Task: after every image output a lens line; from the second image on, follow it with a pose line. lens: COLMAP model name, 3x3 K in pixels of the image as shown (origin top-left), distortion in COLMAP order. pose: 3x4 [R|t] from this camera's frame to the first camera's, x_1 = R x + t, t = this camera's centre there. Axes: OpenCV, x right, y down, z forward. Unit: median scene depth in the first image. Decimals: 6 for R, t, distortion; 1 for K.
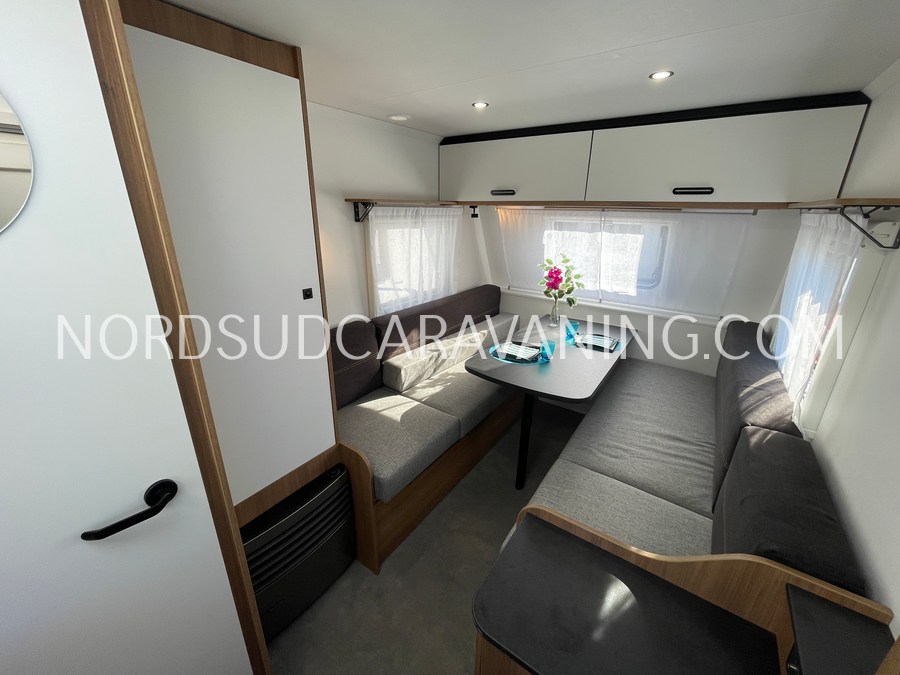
lens RADIAL K [[363.5, 0, 447.6], [0, 363.5, 332.7], [0, 0, 1]] dist [-0.004237, -0.000382]
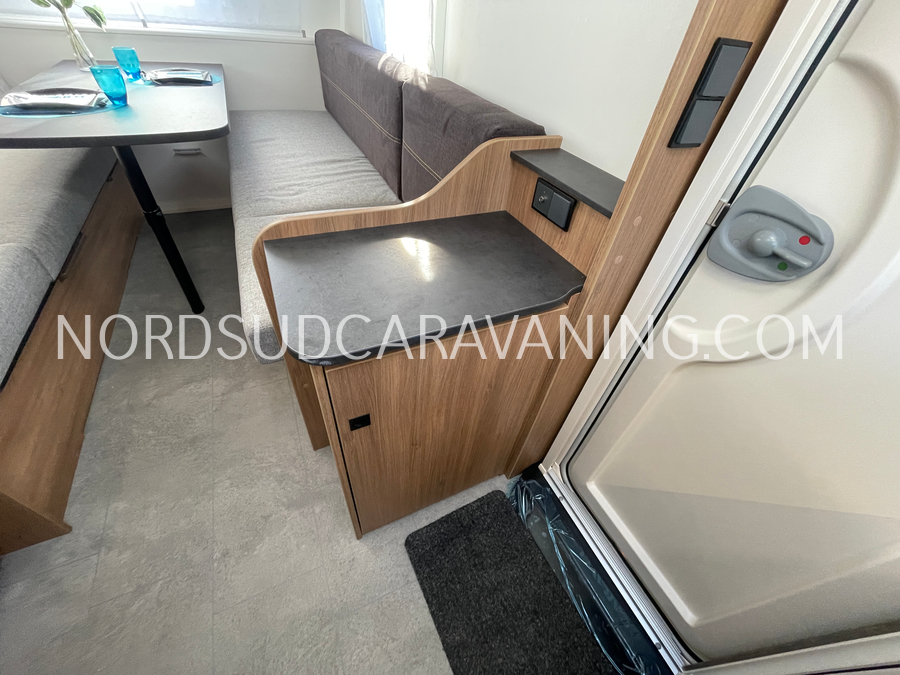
lens RADIAL K [[363.5, 0, 451.9], [0, 363.5, 333.8], [0, 0, 1]] dist [-0.004237, -0.000382]
pose [[0.491081, -0.569362, 0.659292, -0.078342], [0.203911, 0.810944, 0.548443, 0.177045], [-0.846912, -0.134893, 0.514338, 0.178071]]
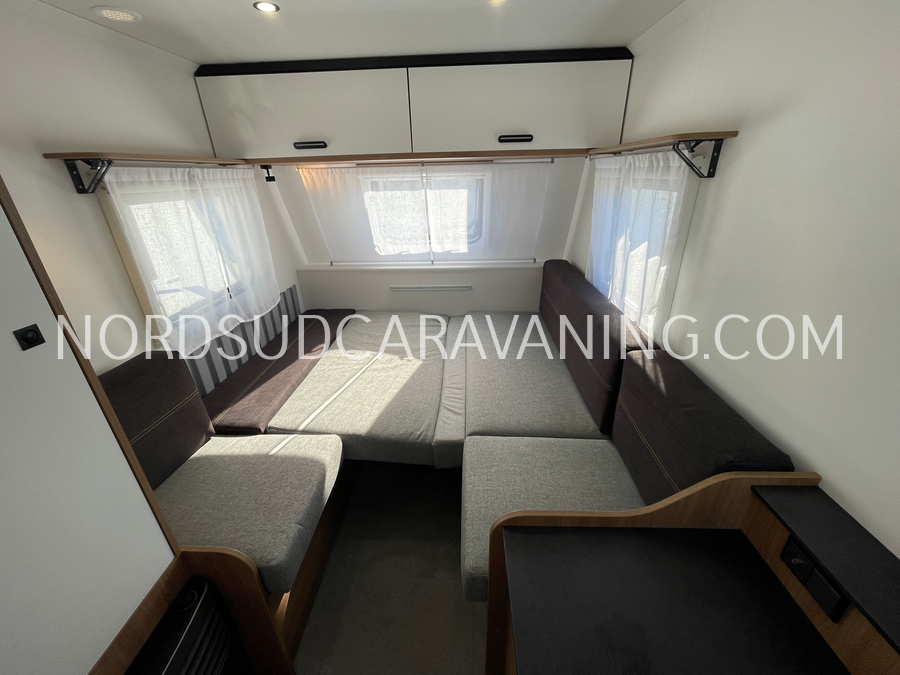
lens RADIAL K [[363.5, 0, 449.9], [0, 363.5, 333.1], [0, 0, 1]] dist [-0.004237, -0.000382]
pose [[0.838373, -0.250786, 0.483981, -0.091282], [0.210672, 0.967961, 0.136638, -0.038048], [-0.502741, -0.012593, 0.864345, 0.184188]]
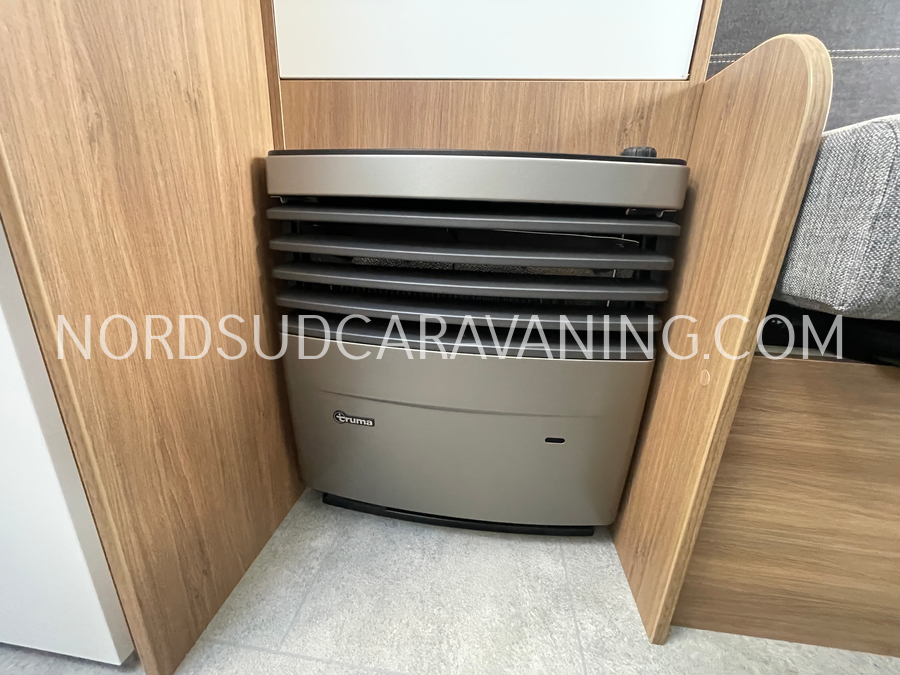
lens RADIAL K [[363.5, 0, 450.2], [0, 363.5, 335.4], [0, 0, 1]] dist [-0.004237, -0.000382]
pose [[0.468657, 0.271007, -0.840783, -0.085365], [-0.323197, 0.938393, 0.122317, 0.402591], [0.822134, 0.214414, 0.527373, 0.587578]]
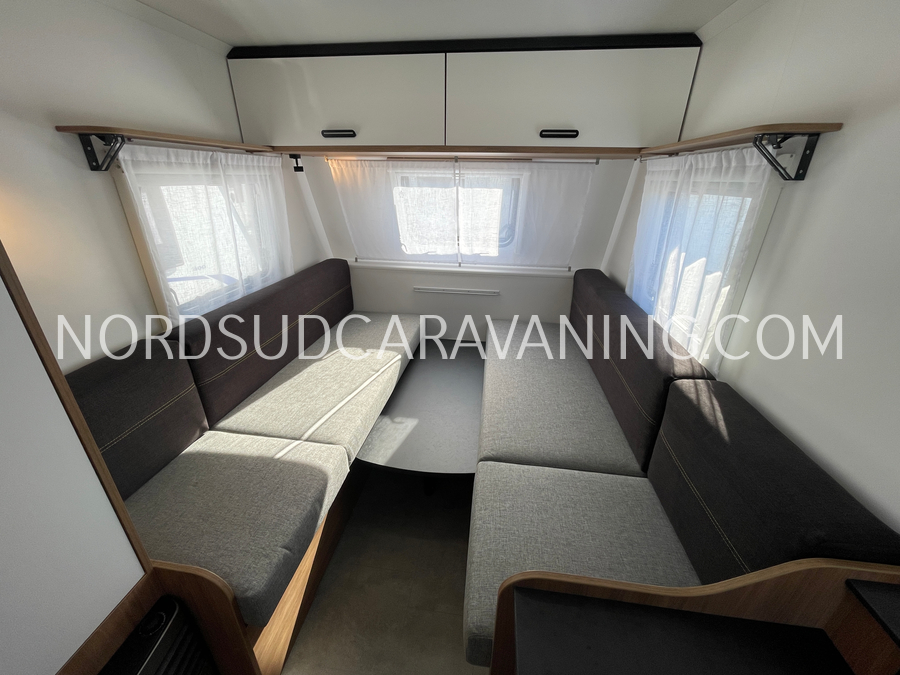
lens RADIAL K [[363.5, 0, 449.7], [0, 363.5, 333.7], [0, 0, 1]] dist [-0.004237, -0.000382]
pose [[0.885700, -0.186316, 0.425232, -0.047793], [0.149946, 0.981652, 0.117793, -0.038856], [-0.439377, -0.040568, 0.897386, 0.243208]]
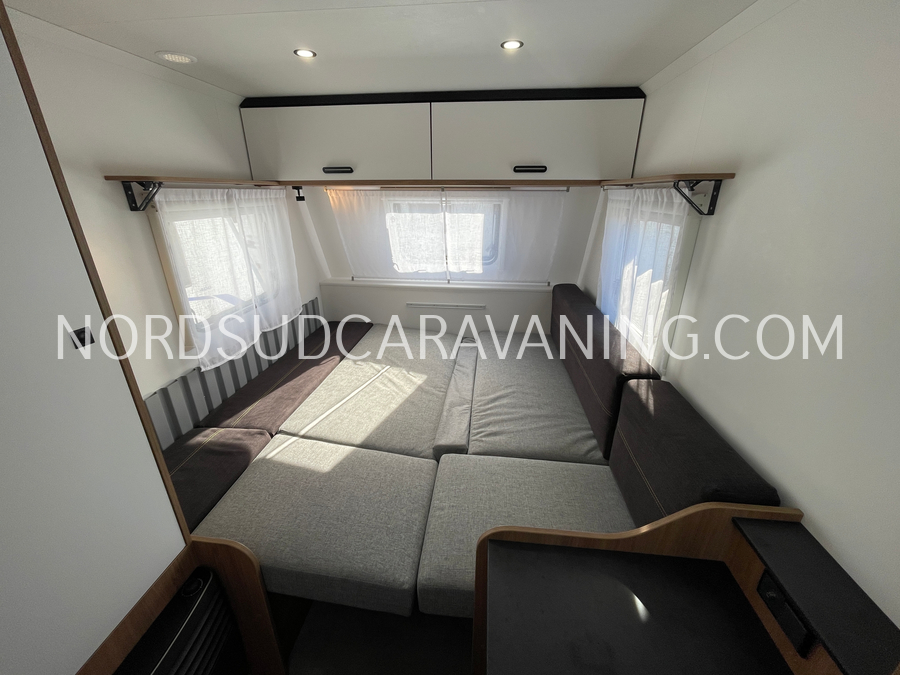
lens RADIAL K [[363.5, 0, 449.6], [0, 363.5, 332.9], [0, 0, 1]] dist [-0.004237, -0.000382]
pose [[0.874874, -0.186160, 0.447146, -0.083595], [0.167375, 0.982513, 0.081568, -0.040992], [-0.454512, 0.003480, 0.890734, 0.141039]]
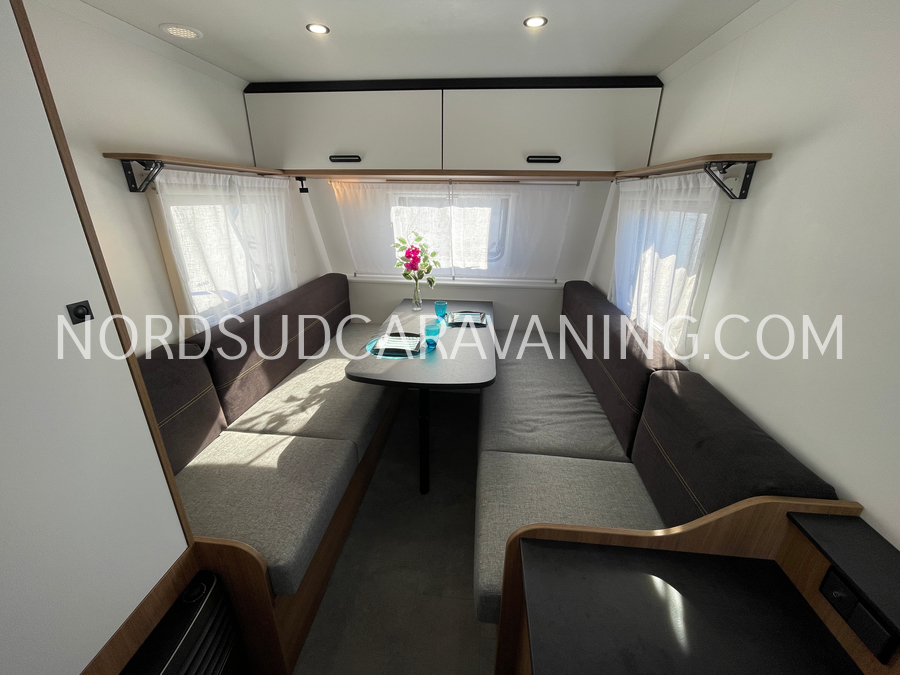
lens RADIAL K [[363.5, 0, 449.4], [0, 363.5, 333.2], [0, 0, 1]] dist [-0.004237, -0.000382]
pose [[0.868492, -0.176801, 0.463102, -0.110593], [0.161451, 0.984180, 0.072956, -0.019406], [-0.468675, 0.011407, 0.883297, 0.189236]]
